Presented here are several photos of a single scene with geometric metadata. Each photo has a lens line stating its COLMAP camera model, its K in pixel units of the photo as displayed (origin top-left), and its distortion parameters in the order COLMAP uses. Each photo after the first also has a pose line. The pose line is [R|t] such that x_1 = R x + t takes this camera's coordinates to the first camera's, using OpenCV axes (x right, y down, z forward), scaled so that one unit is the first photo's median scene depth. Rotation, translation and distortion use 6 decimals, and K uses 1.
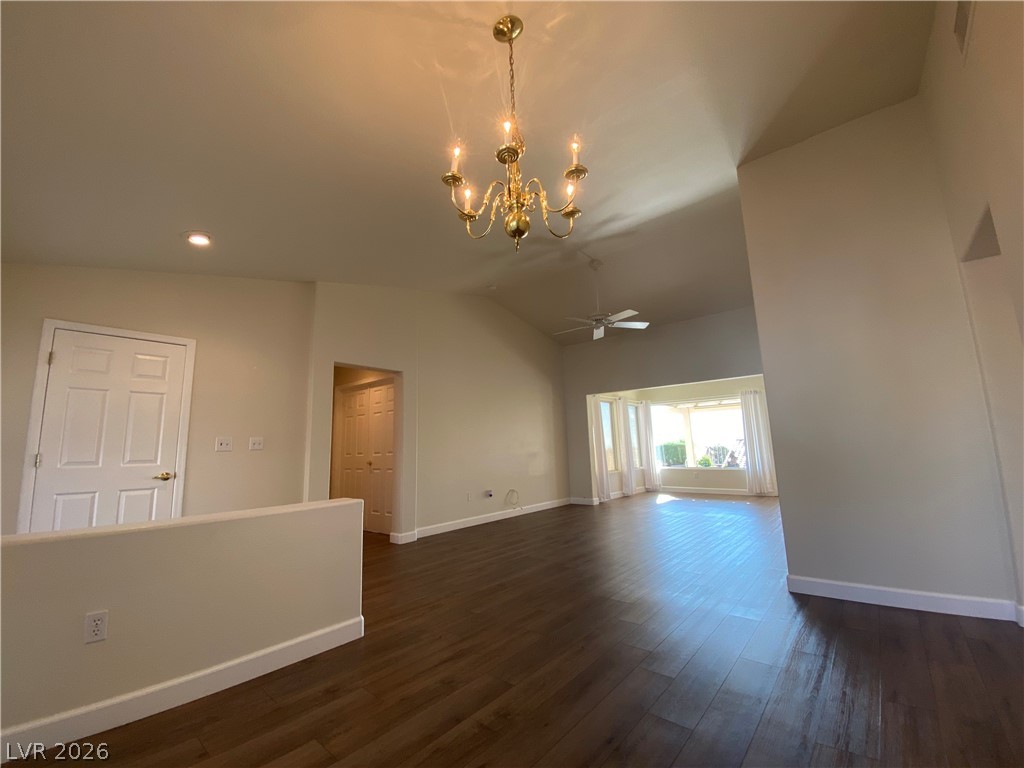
lens RADIAL K [[416.3, 0, 511.4], [0, 416.3, 381.7], [0, 0, 1]] dist [-0.003791, -0.002349]
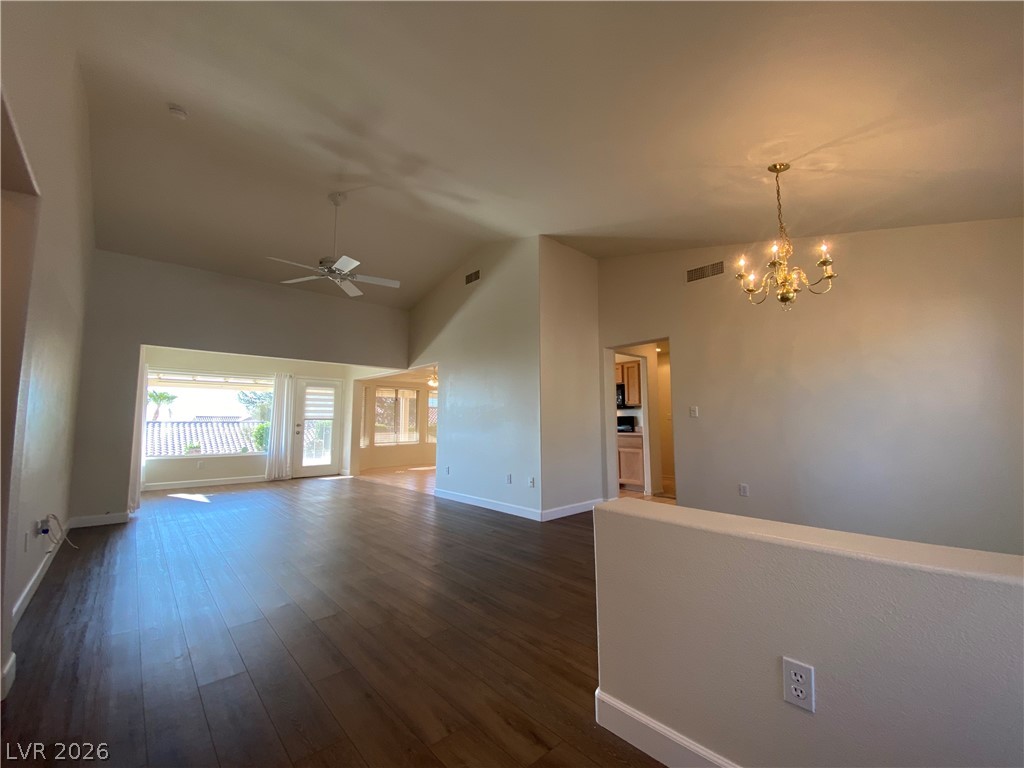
lens RADIAL K [[416.3, 0, 511.1], [0, 416.3, 386.9], [0, 0, 1]] dist [-0.003791, -0.002349]
pose [[0.116473, 0.119840, 0.985937, -0.339249], [-0.164923, 0.981246, -0.099787, 0.063414], [-0.979405, -0.150981, 0.134053, 0.354559]]
